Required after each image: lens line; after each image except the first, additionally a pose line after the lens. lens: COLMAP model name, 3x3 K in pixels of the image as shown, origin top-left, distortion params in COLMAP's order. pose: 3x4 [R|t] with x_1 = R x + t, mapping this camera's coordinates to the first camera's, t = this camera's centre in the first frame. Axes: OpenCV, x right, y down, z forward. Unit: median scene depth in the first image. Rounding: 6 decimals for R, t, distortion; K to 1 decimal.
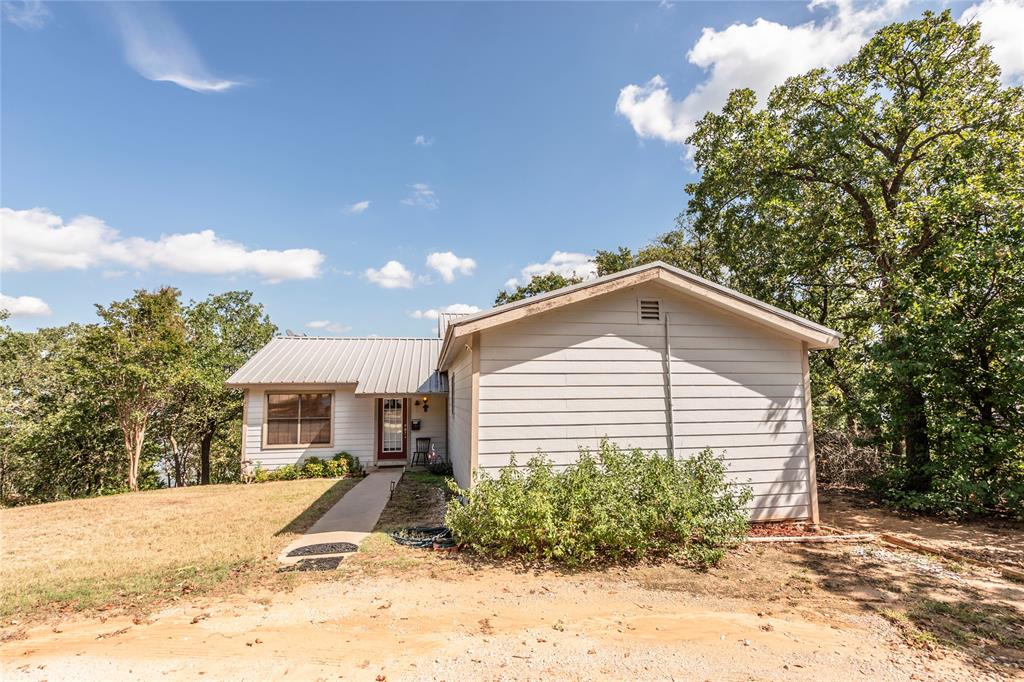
lens RADIAL K [[472.1, 0, 518.3], [0, 472.1, 344.8], [0, 0, 1]] dist [-0.008343, 0.000884]
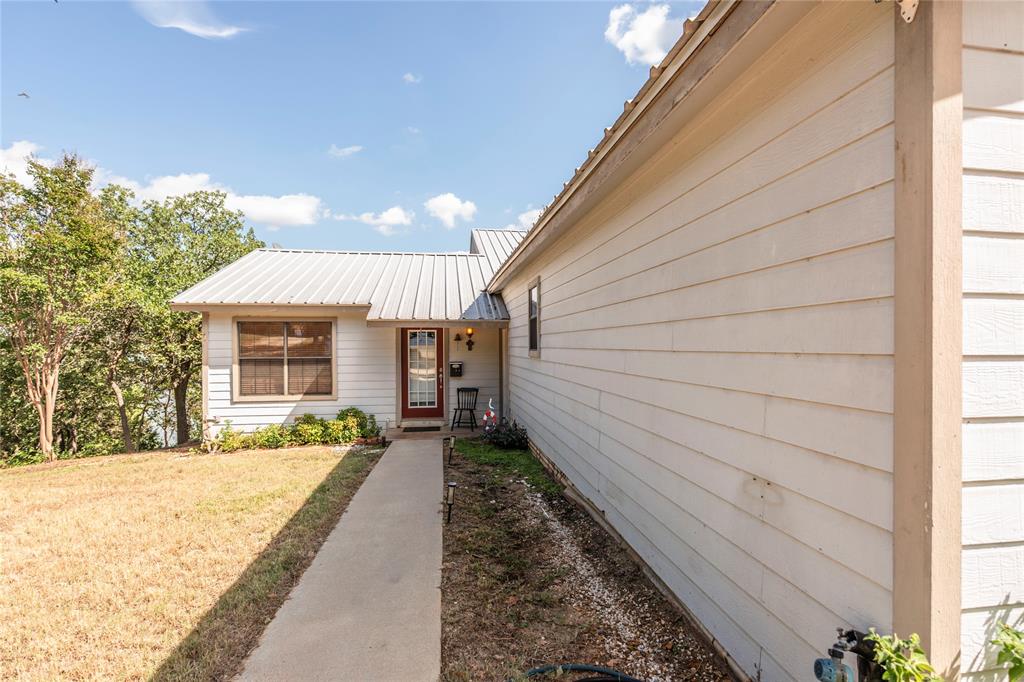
lens RADIAL K [[472.1, 0, 507.8], [0, 472.1, 342.3], [0, 0, 1]] dist [-0.008343, 0.000884]
pose [[0.999571, 0.009096, -0.027849, -0.128646], [-0.006135, 0.994493, 0.104623, 0.061996], [0.028647, -0.104407, 0.994122, 0.342286]]
